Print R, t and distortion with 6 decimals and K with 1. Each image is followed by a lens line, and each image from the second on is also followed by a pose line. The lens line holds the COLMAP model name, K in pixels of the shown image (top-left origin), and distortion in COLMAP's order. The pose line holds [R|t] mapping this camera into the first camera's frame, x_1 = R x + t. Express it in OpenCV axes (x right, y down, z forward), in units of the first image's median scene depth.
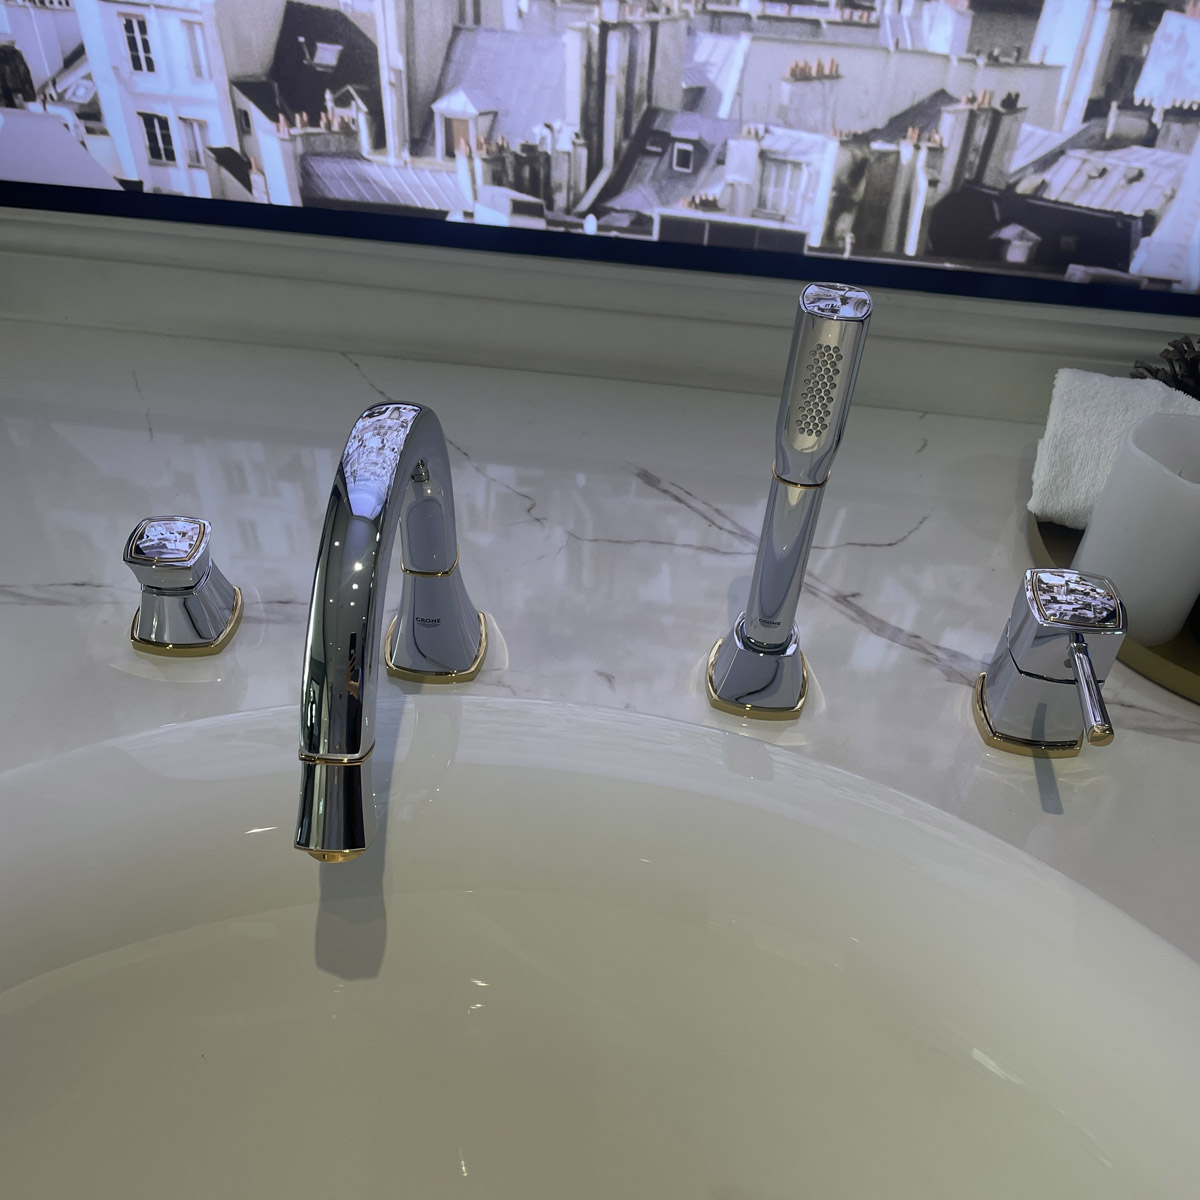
lens RADIAL K [[1233.6, 0, 600.0], [0, 1233.6, 600.0], [0, 0, 1]] dist [0.084398, -0.128777]
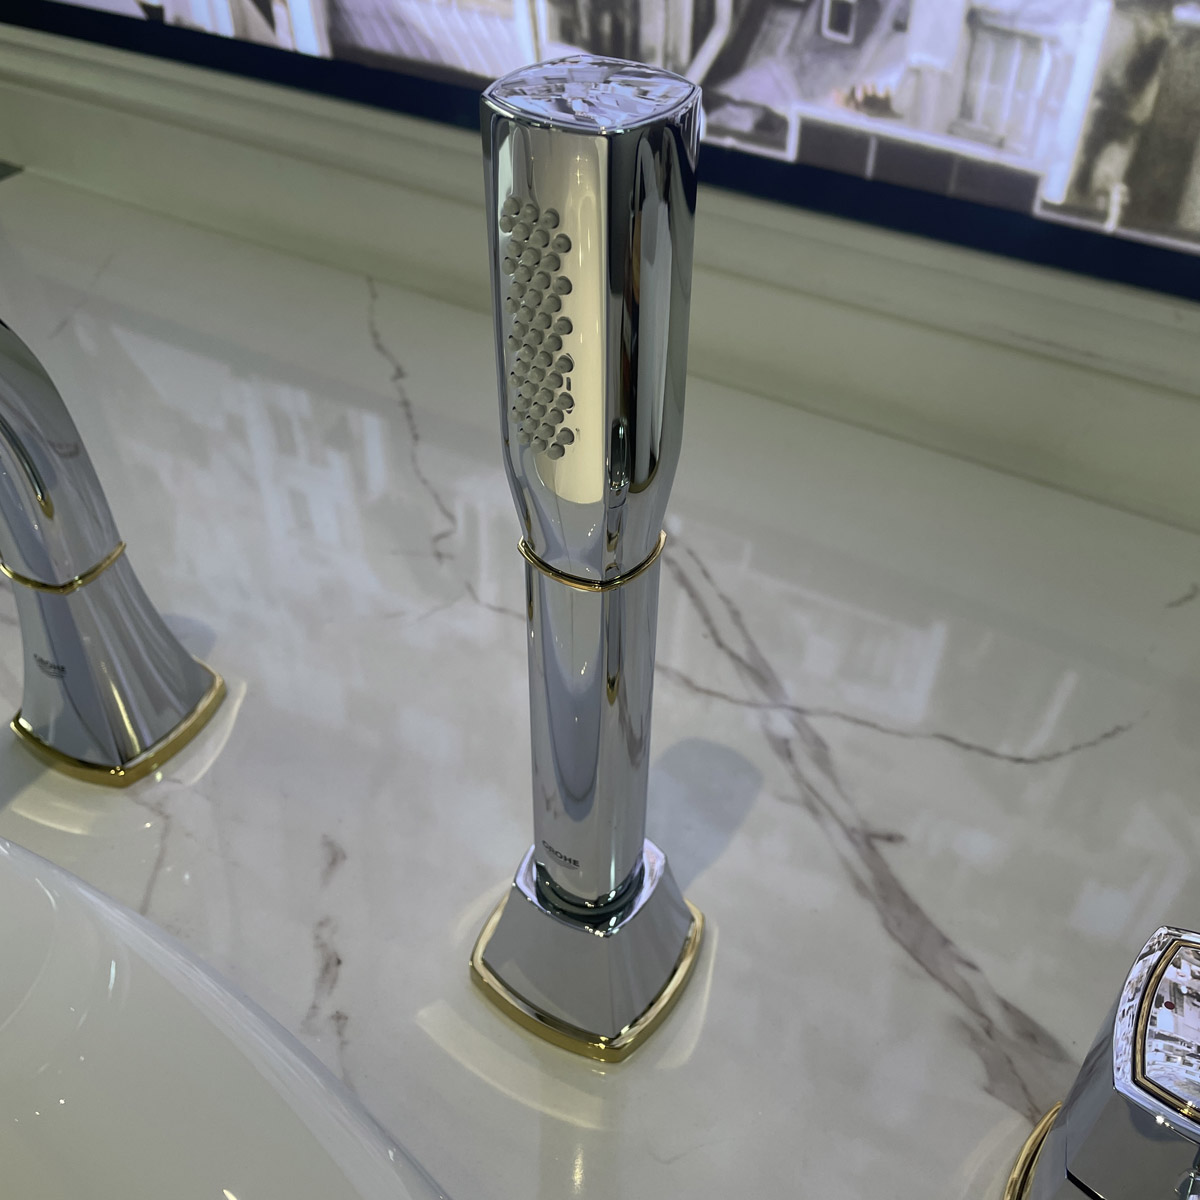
lens RADIAL K [[1238.4, 0, 618.4], [0, 1238.4, 587.2], [0, 0, 1]] dist [0.077226, -0.128591]
pose [[0.910887, 0.237243, -0.337640, 0.230332], [-0.255127, 0.966866, -0.008915, -0.064148], [0.324338, 0.094262, 0.941233, 0.434521]]
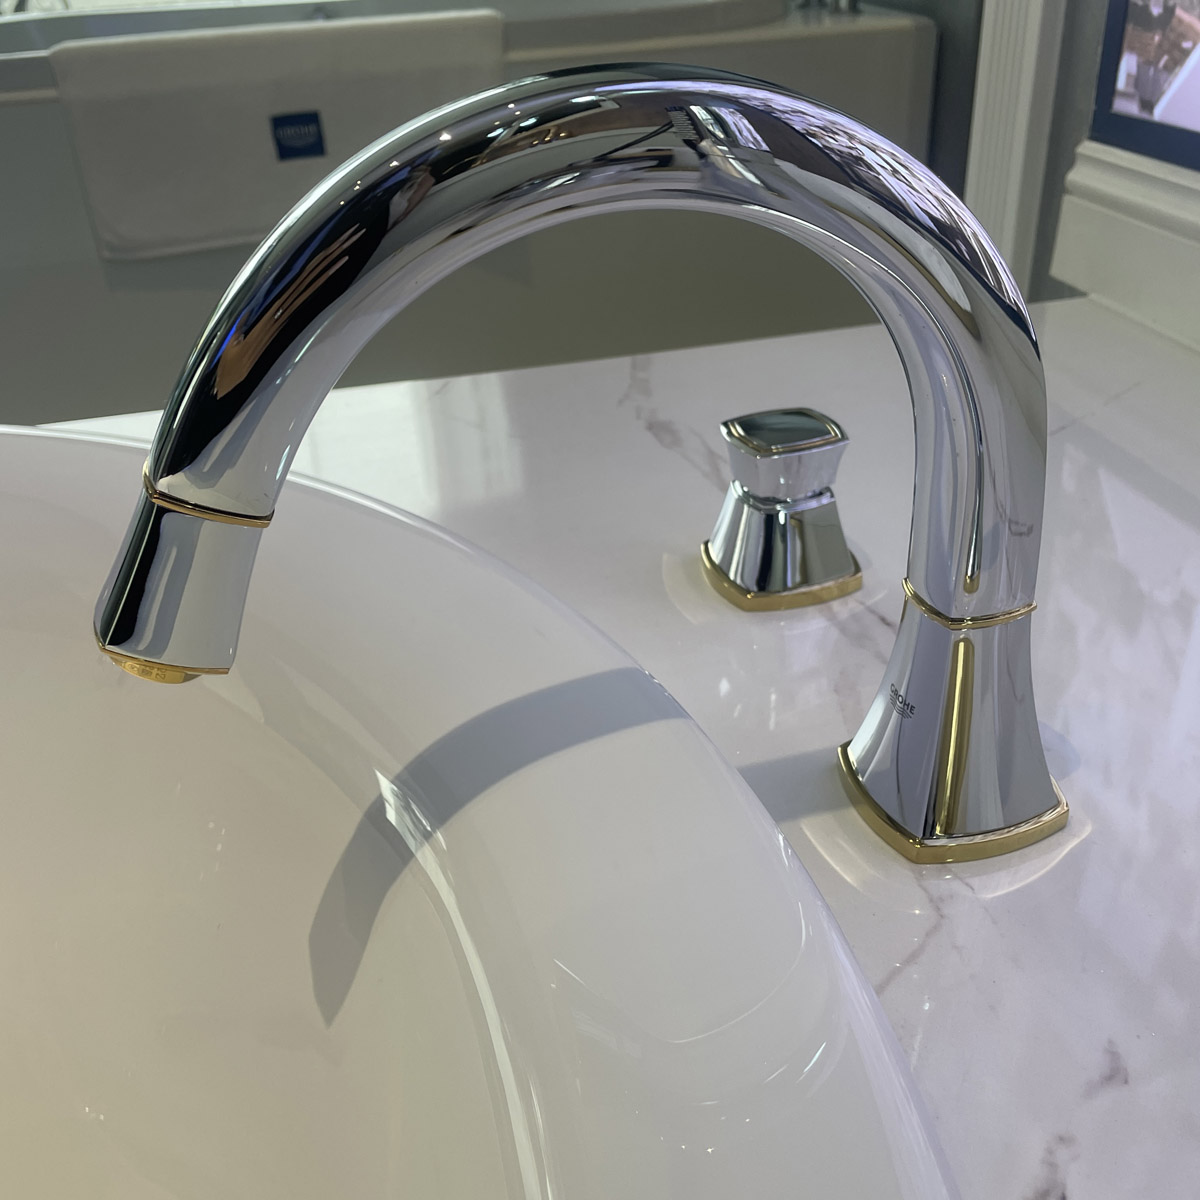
lens RADIAL K [[1233.6, 0, 600.0], [0, 1233.6, 600.0], [0, 0, 1]] dist [0.084398, -0.128777]
pose [[0.329482, 0.426304, -0.842441, 0.192922], [-0.593625, 0.787378, 0.166272, -0.022205], [0.734201, 0.445310, 0.512491, 0.501561]]
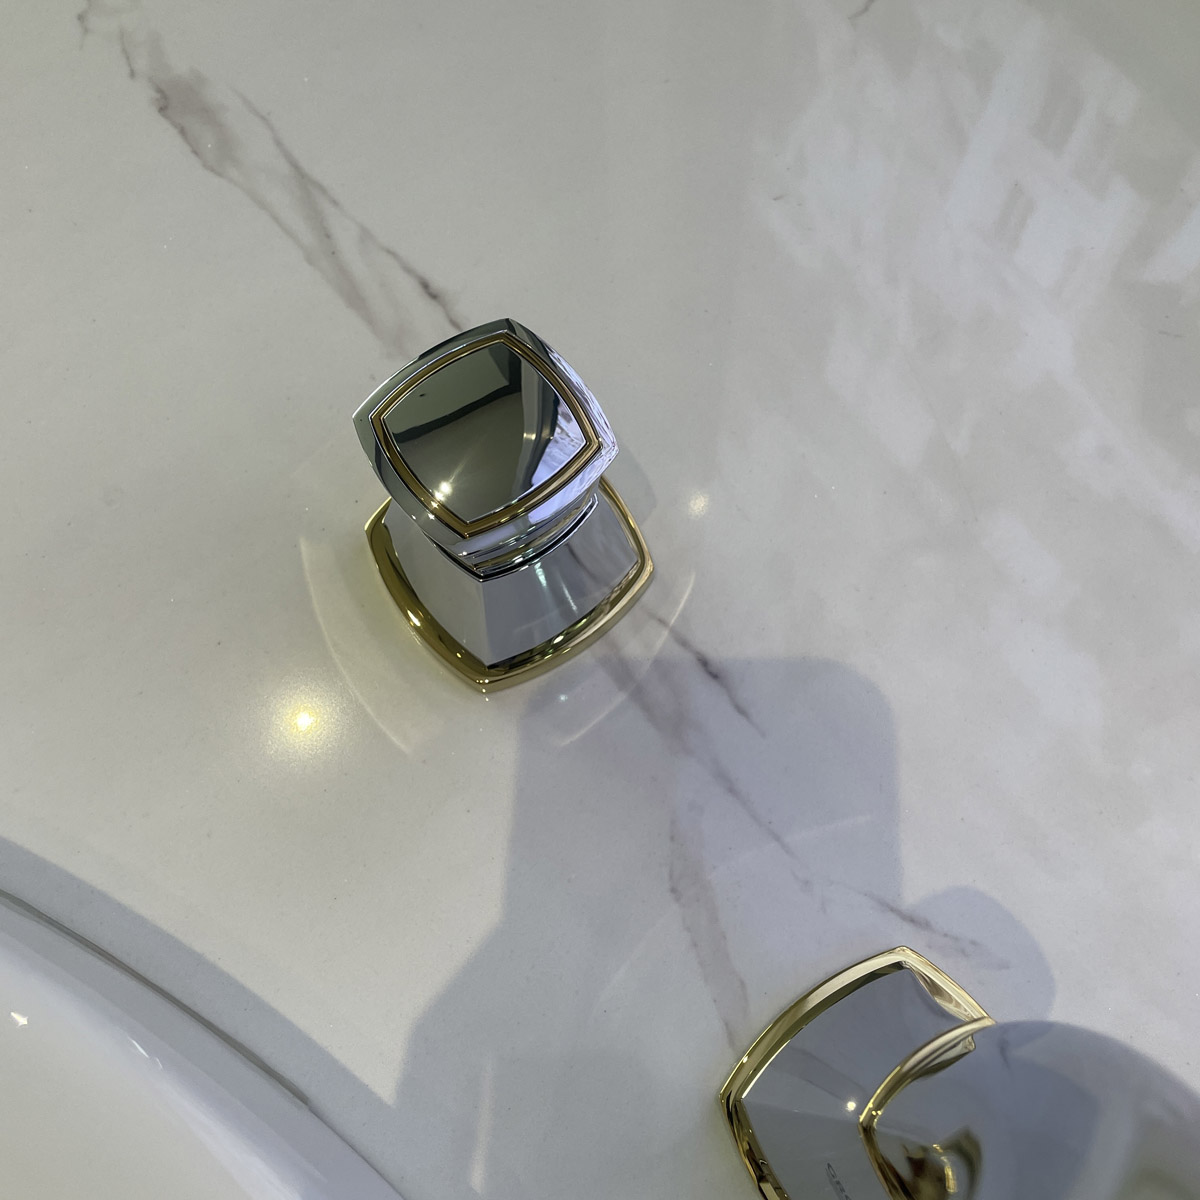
lens RADIAL K [[1225.0, 0, 618.2], [0, 1225.0, 589.5], [0, 0, 1]] dist [0.089805, -0.129420]
pose [[0.634073, 0.708556, -0.309677, -0.152025], [-0.507795, 0.683562, 0.524297, -0.175882], [0.583177, -0.175190, 0.793229, 0.604664]]
